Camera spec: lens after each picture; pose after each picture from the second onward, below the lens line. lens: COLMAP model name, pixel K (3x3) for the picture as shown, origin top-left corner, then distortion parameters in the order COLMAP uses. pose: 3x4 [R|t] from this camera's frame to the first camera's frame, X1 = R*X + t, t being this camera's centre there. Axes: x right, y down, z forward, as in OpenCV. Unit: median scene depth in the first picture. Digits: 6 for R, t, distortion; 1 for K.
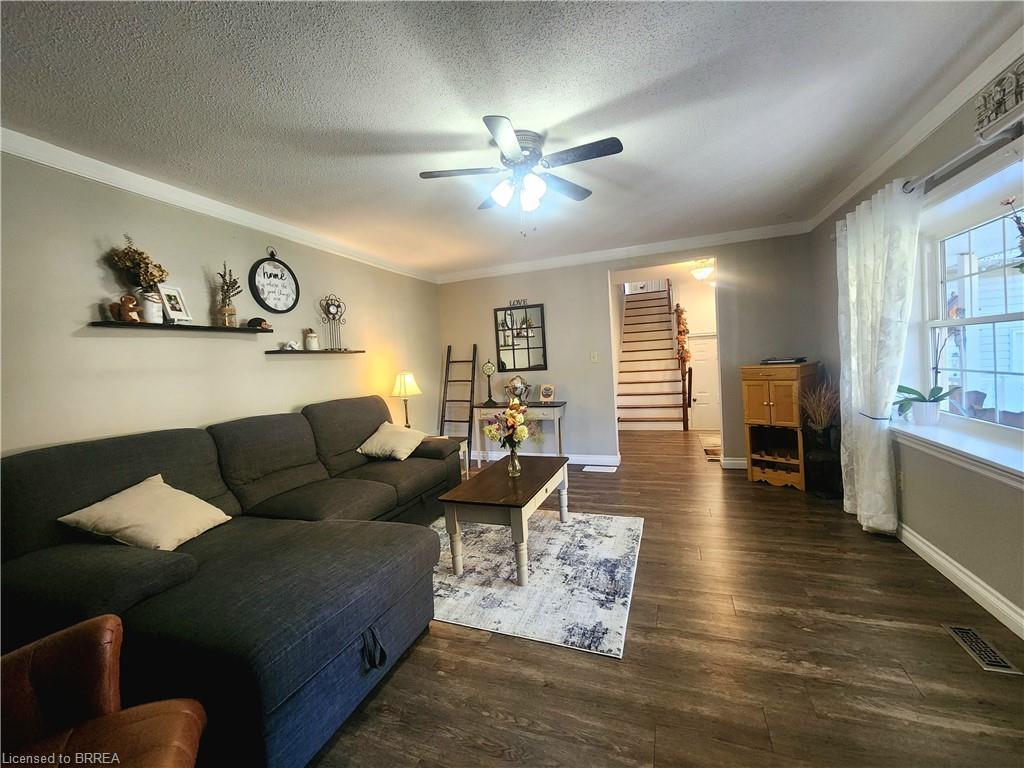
lens RADIAL K [[418.3, 0, 508.8], [0, 418.3, 375.9], [0, 0, 1]] dist [-0.000717, -0.000146]
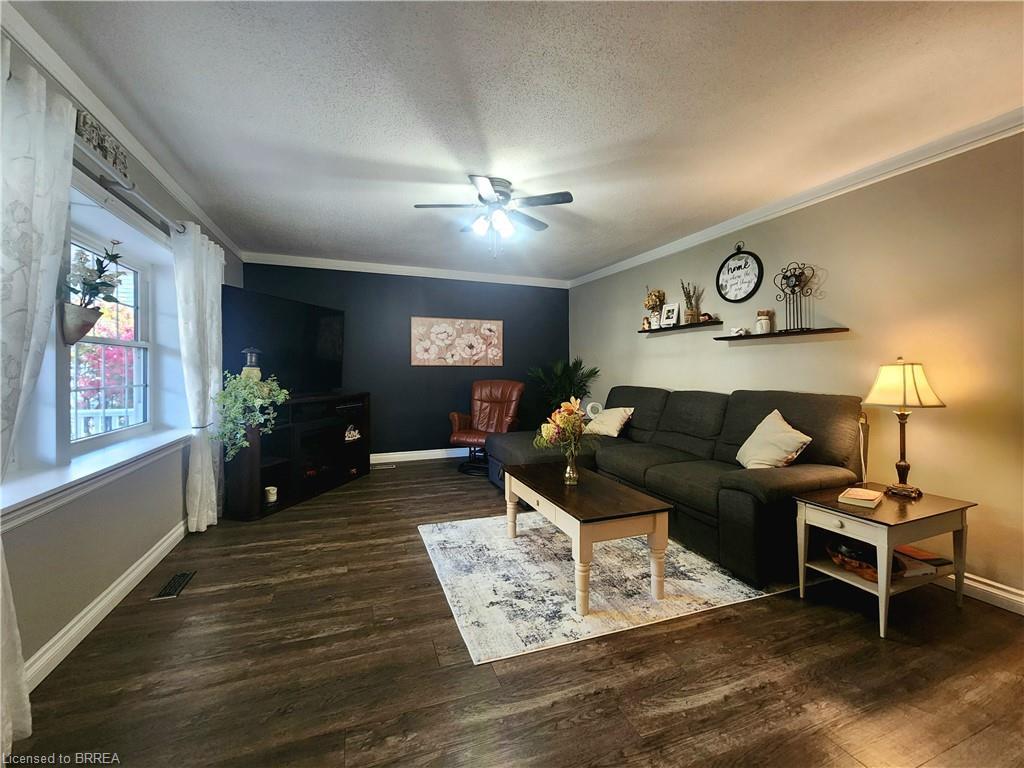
lens RADIAL K [[418.3, 0, 509.6], [0, 418.3, 377.4], [0, 0, 1]] dist [-0.000717, -0.000146]
pose [[-0.745421, 0.068856, -0.663028, 0.643195], [0.017714, 0.996346, 0.083556, -0.059070], [0.666358, 0.050540, -0.743917, 1.472494]]
